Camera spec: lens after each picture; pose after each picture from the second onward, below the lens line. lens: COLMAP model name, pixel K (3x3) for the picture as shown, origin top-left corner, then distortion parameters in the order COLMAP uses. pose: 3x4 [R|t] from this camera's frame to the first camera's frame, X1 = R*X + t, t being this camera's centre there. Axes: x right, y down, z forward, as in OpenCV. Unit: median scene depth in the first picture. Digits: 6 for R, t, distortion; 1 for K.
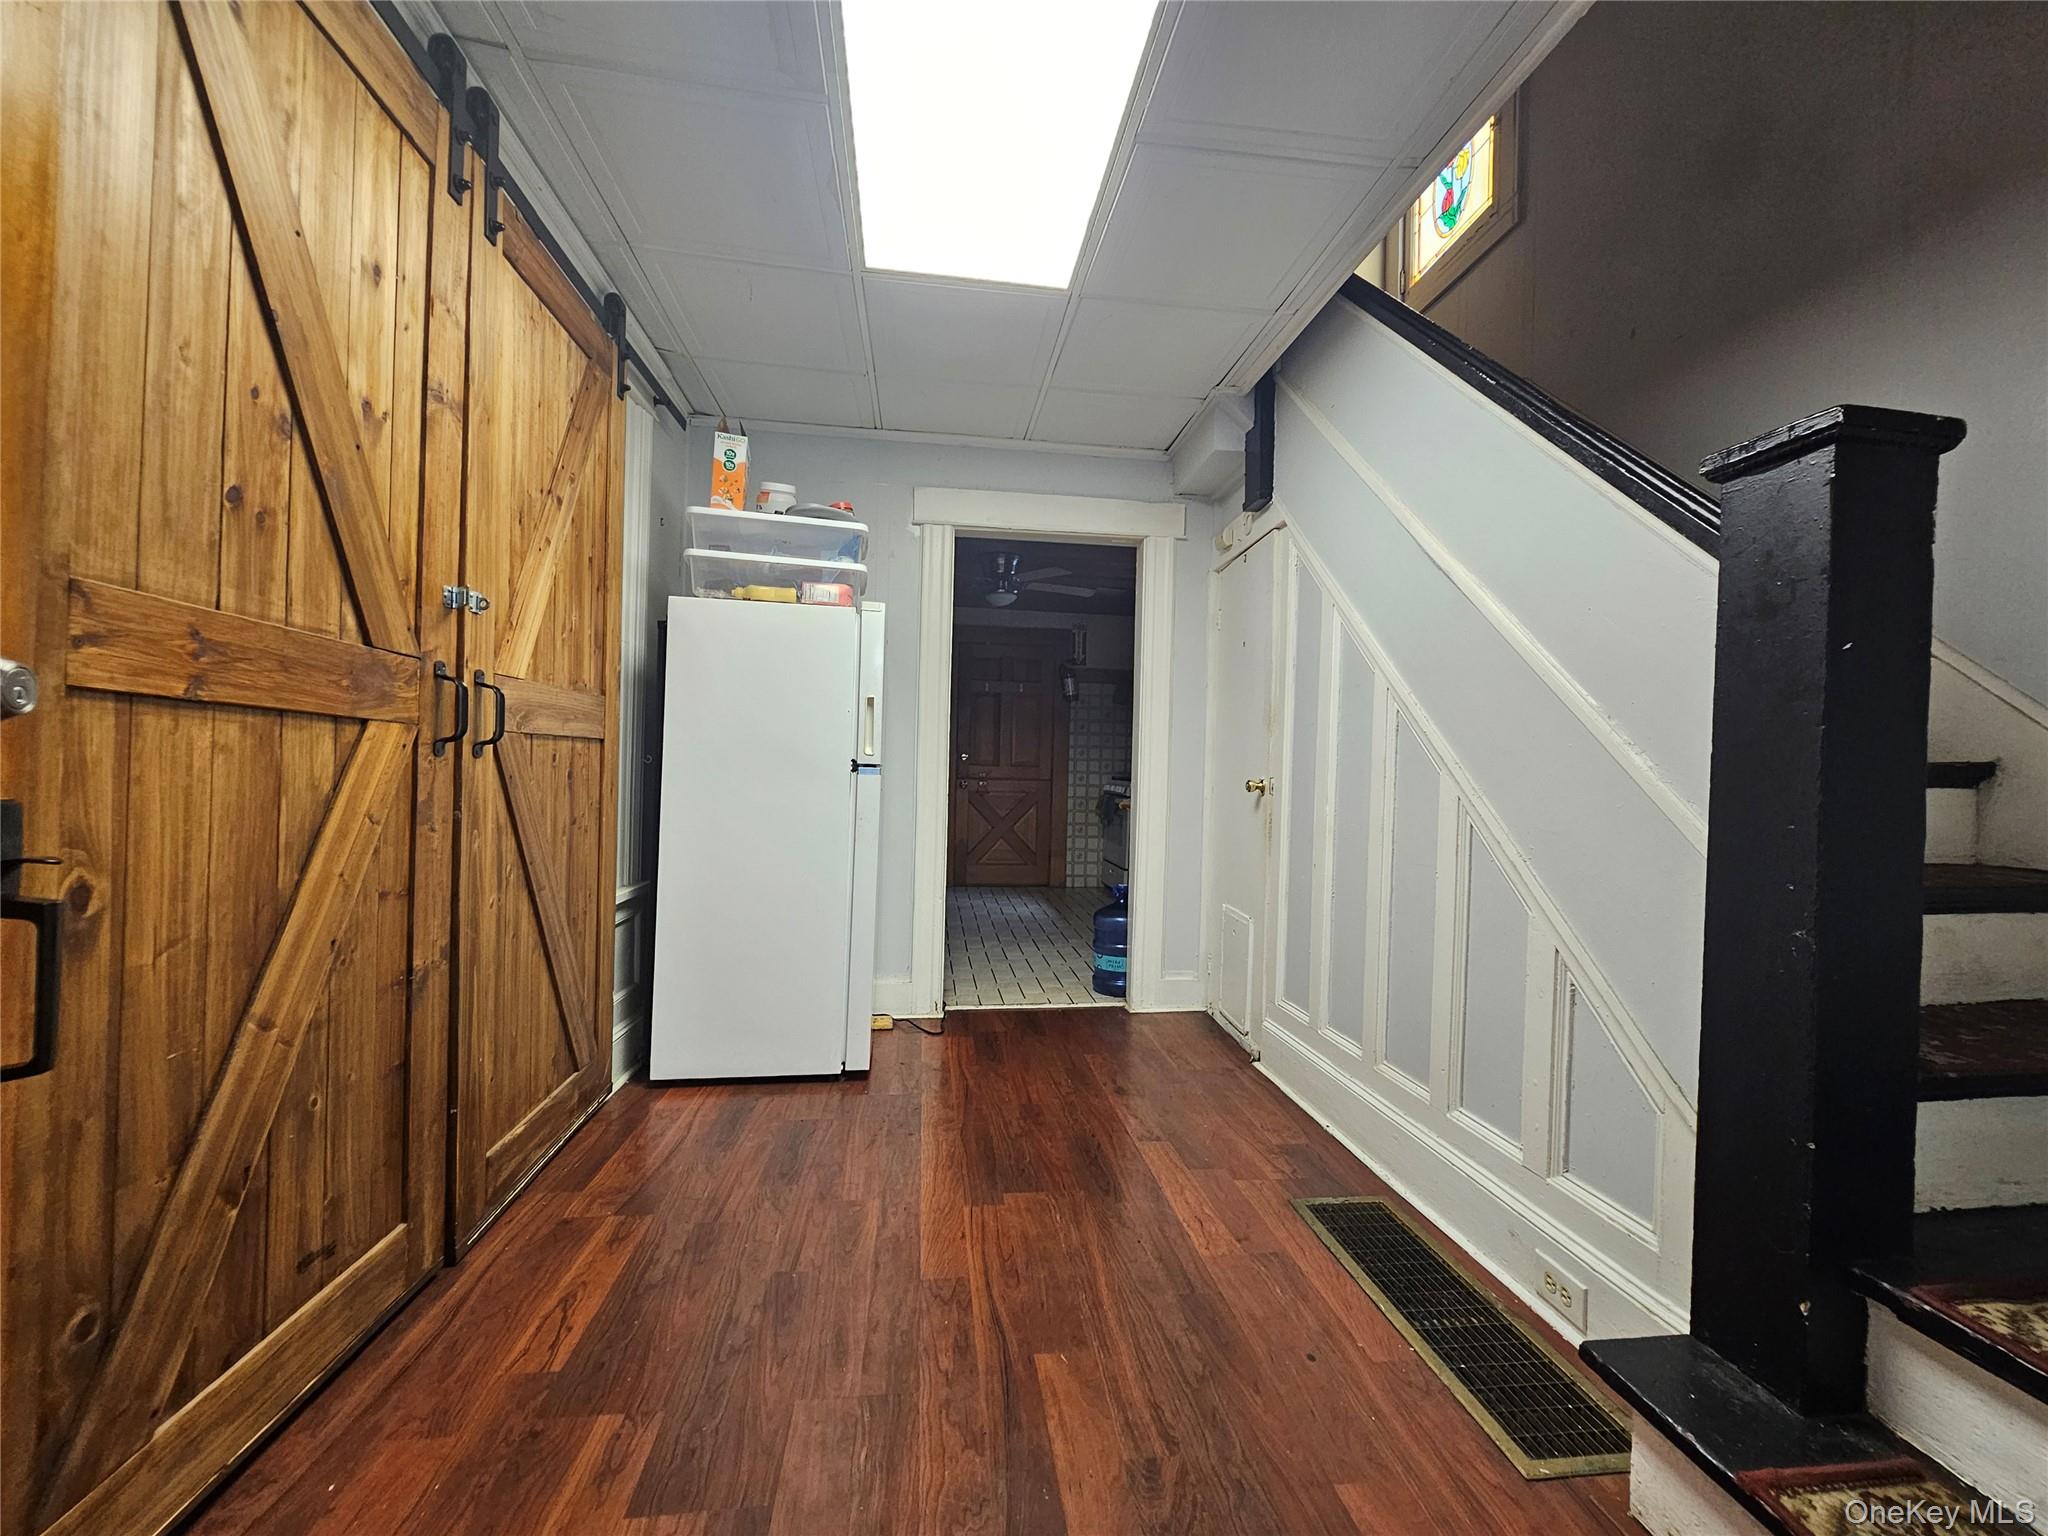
lens RADIAL K [[844.8, 0, 1032.5], [0, 844.8, 771.1], [0, 0, 1]] dist [-0.002312, 0.000670]
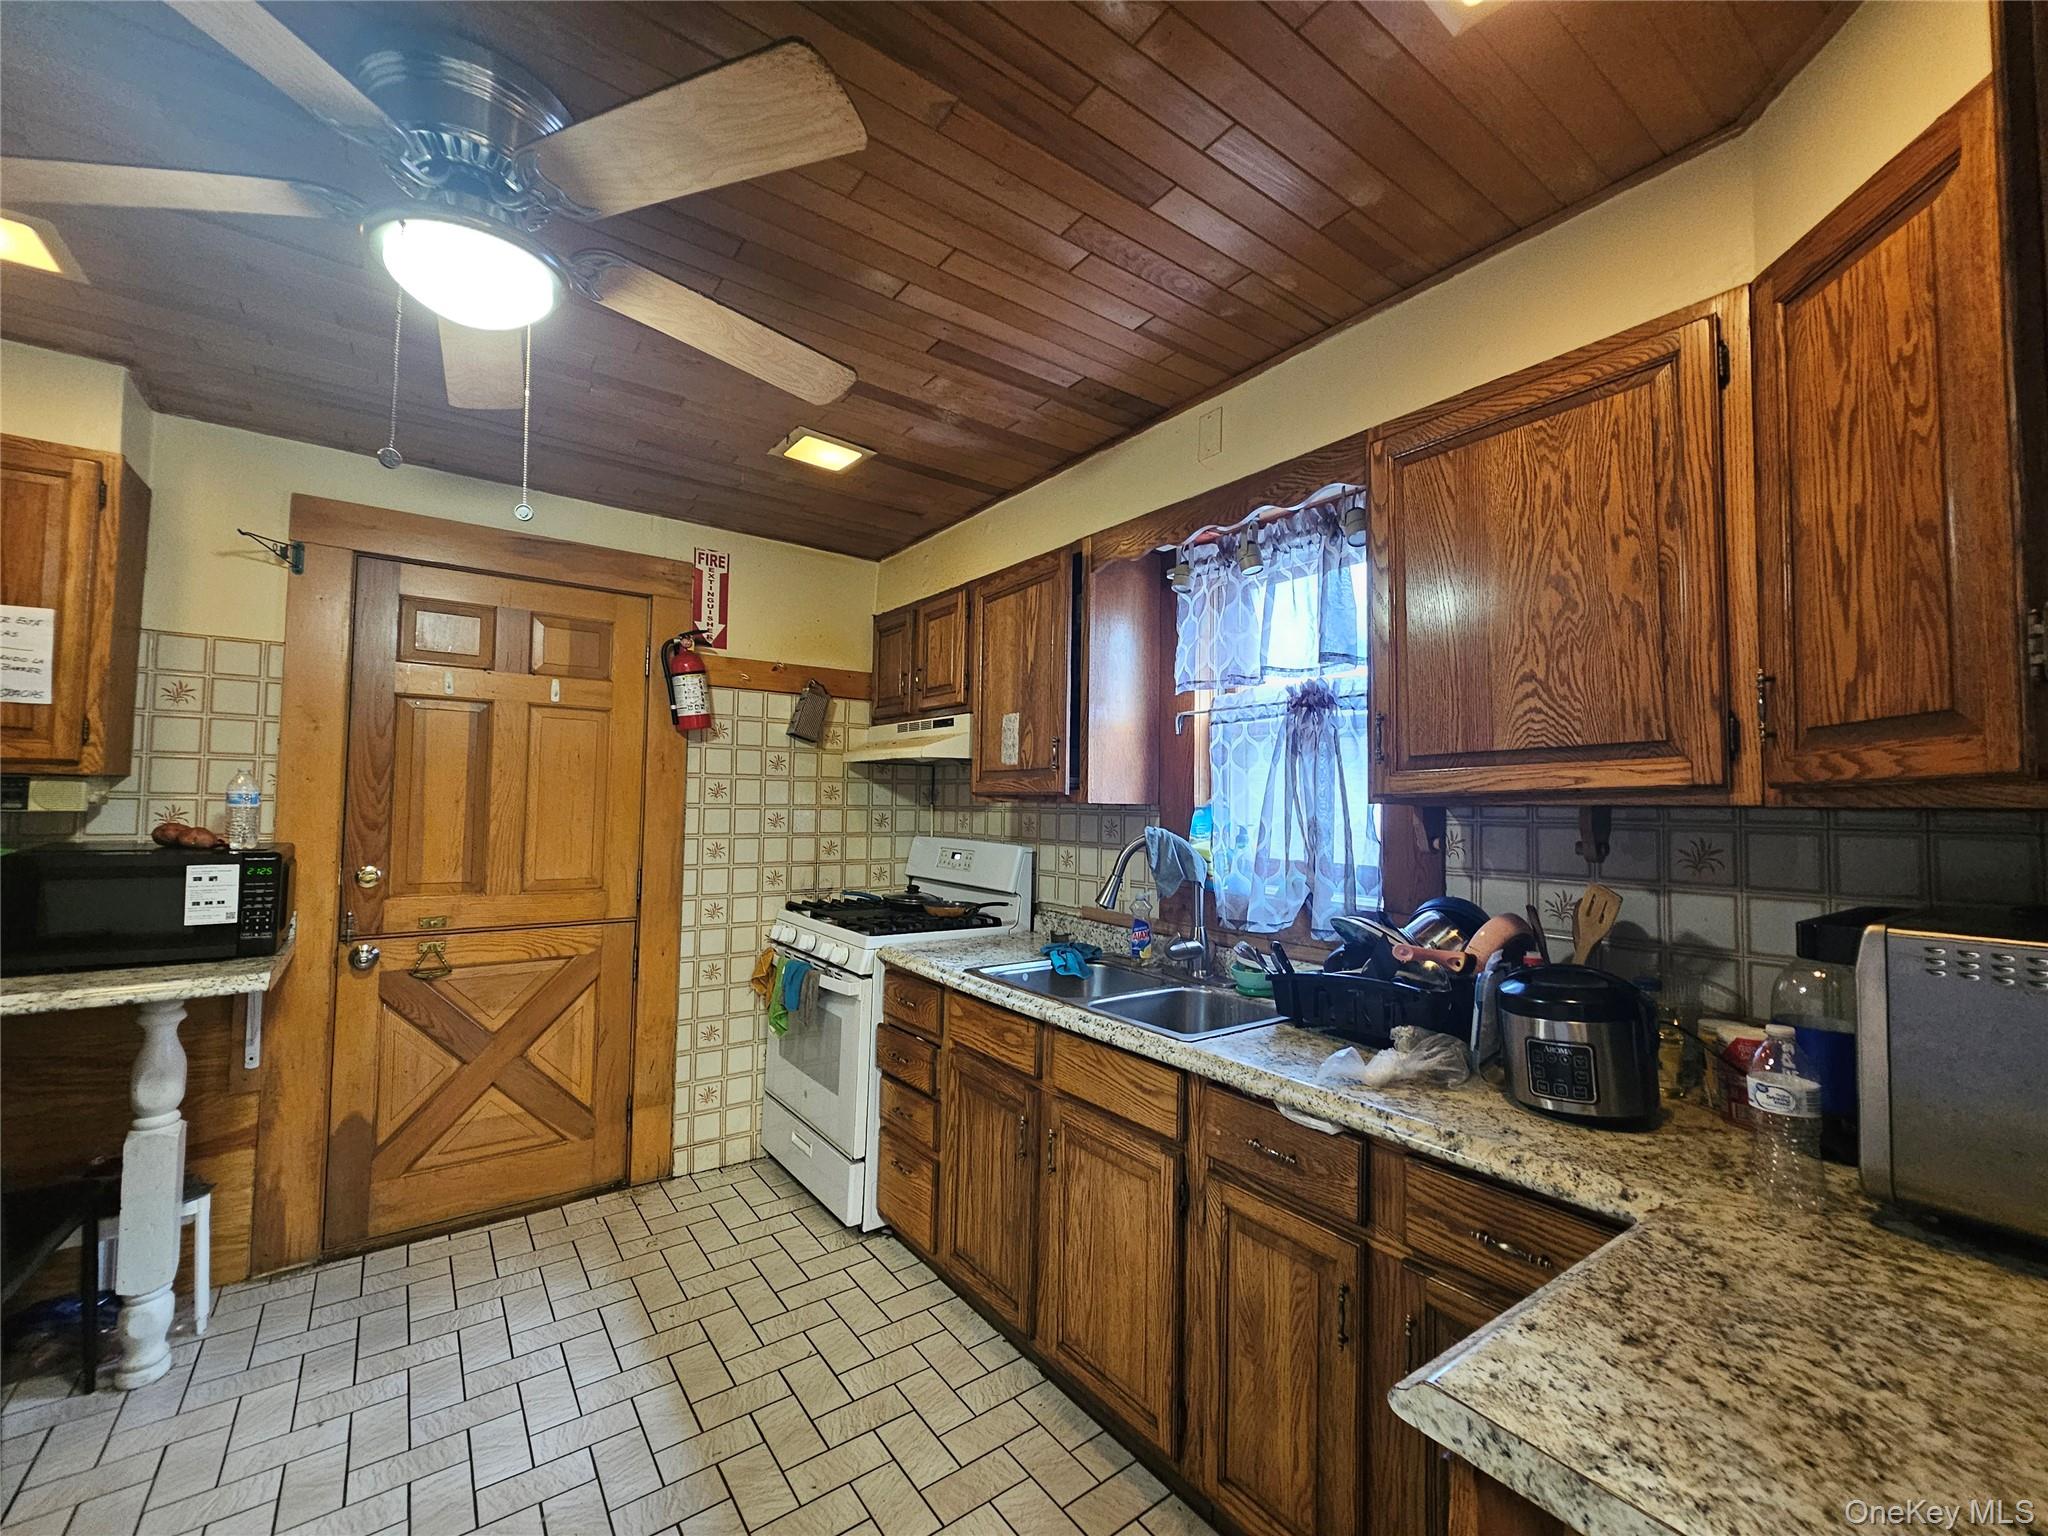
lens RADIAL K [[844.8, 0, 1030.8], [0, 844.8, 771.2], [0, 0, 1]] dist [-0.002312, 0.000670]
pose [[0.873548, 0.010718, 0.486620, -0.032401], [0.005620, 0.999469, -0.032102, -0.143502], [-0.486706, 0.030778, 0.873024, 1.659427]]
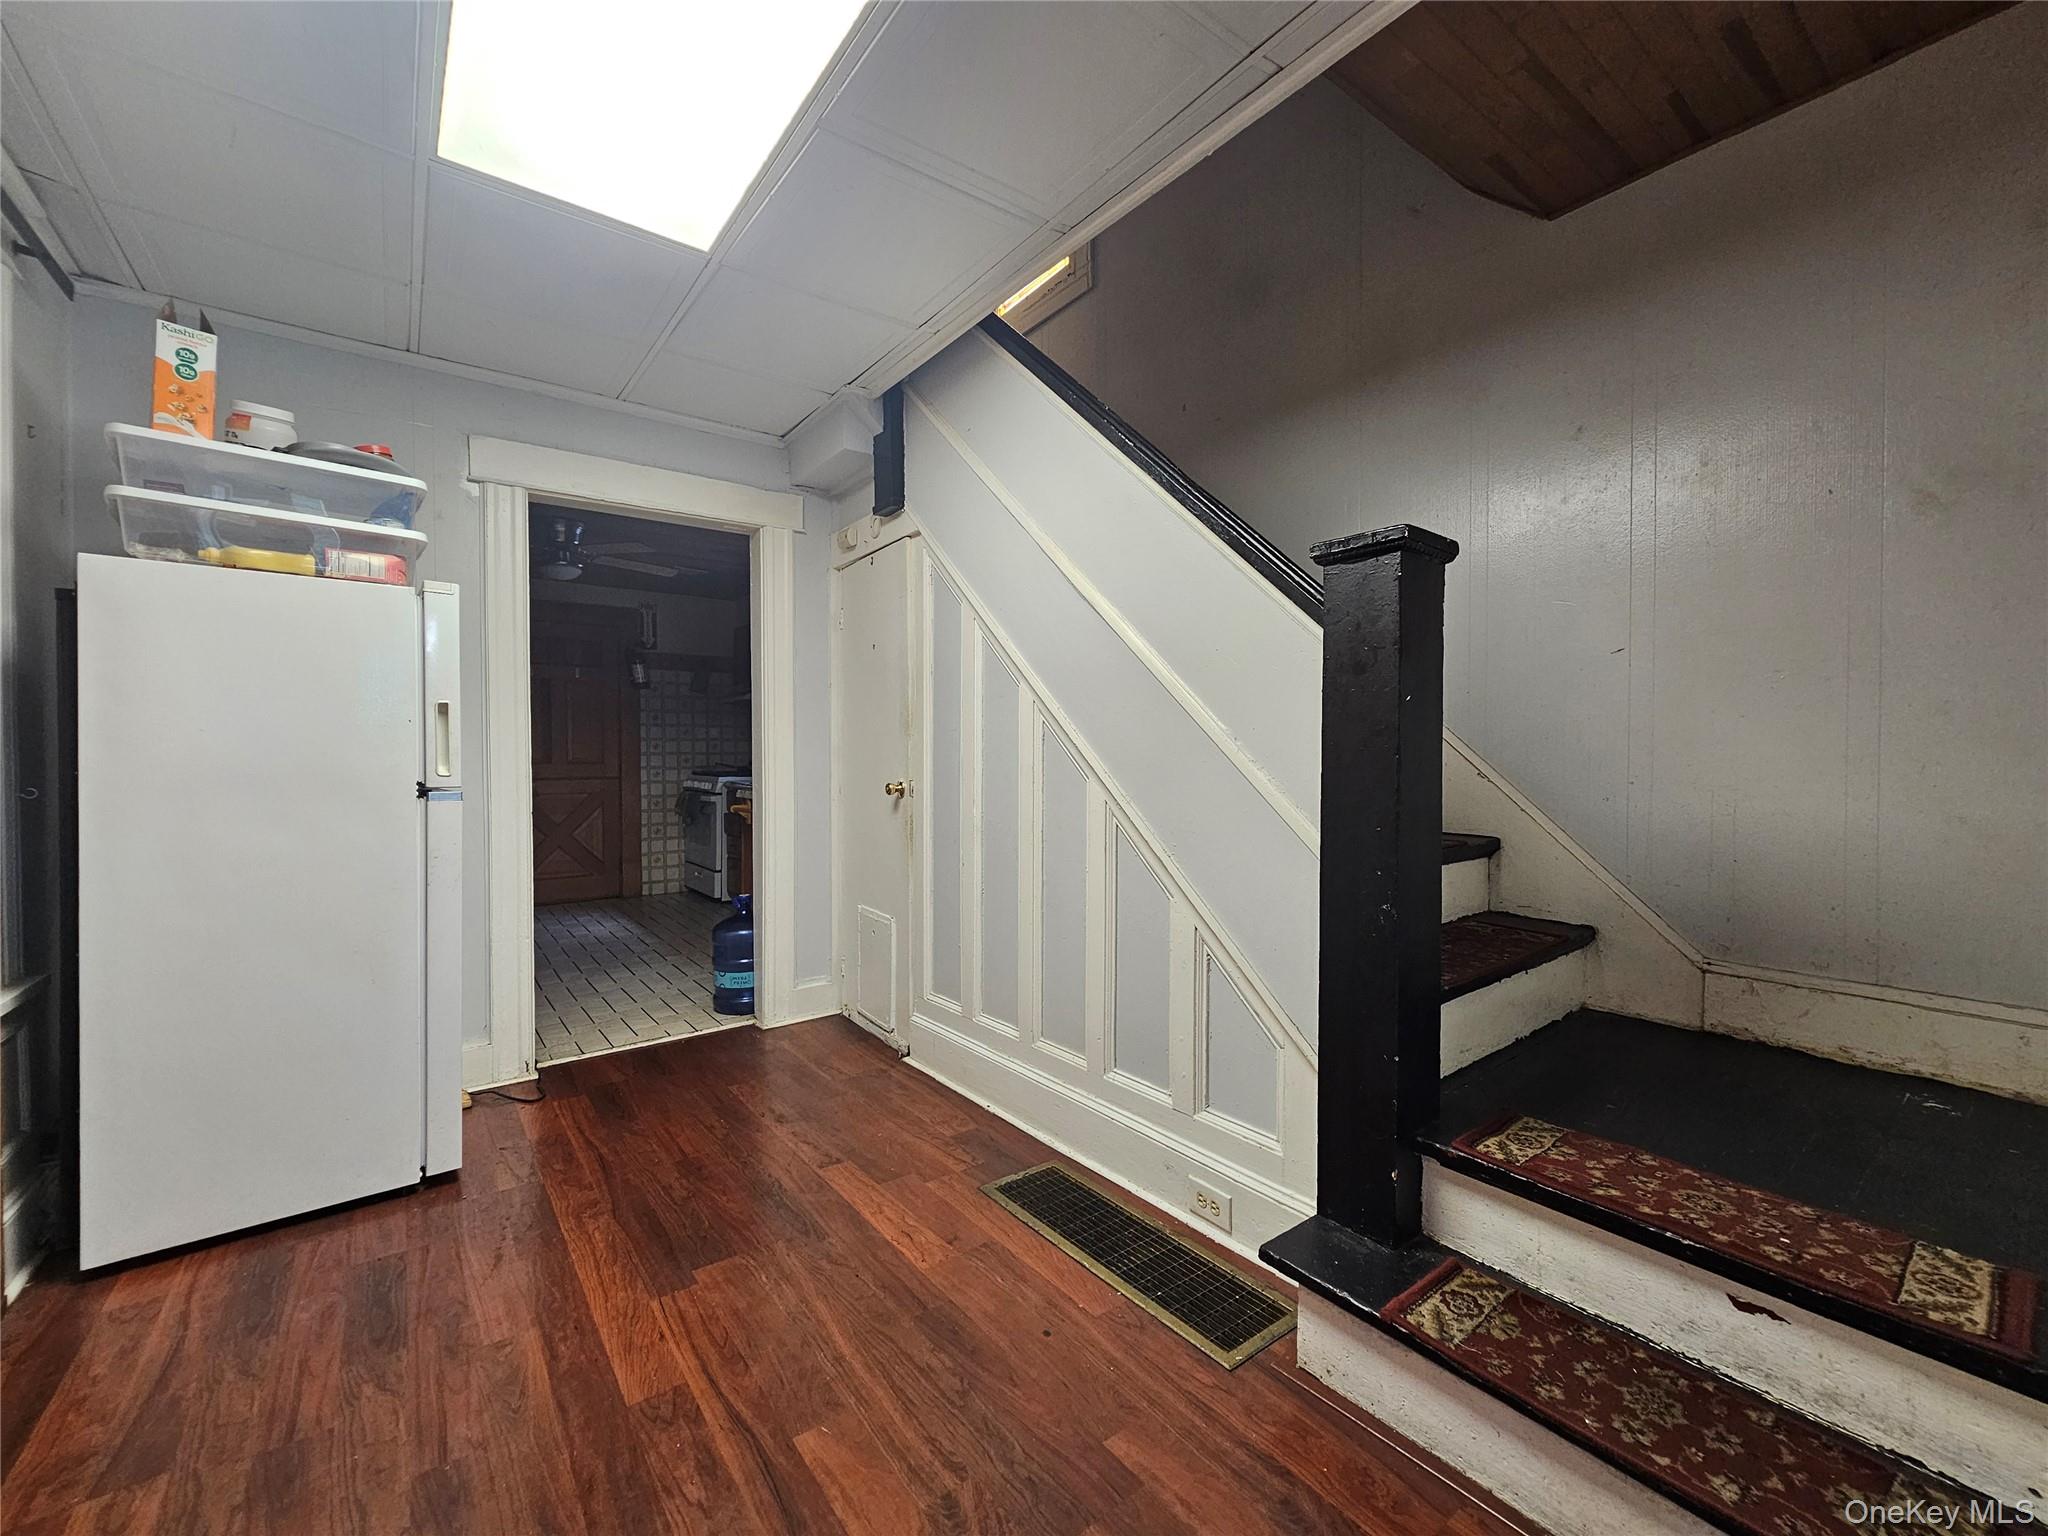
lens RADIAL K [[844.8, 0, 1035.5], [0, 844.8, 769.2], [0, 0, 1]] dist [-0.002312, 0.000670]
pose [[0.867363, -0.036007, 0.496372, -0.117099], [0.025272, 0.999279, 0.028328, -0.037936], [-0.497035, -0.012026, 0.867647, 0.041504]]
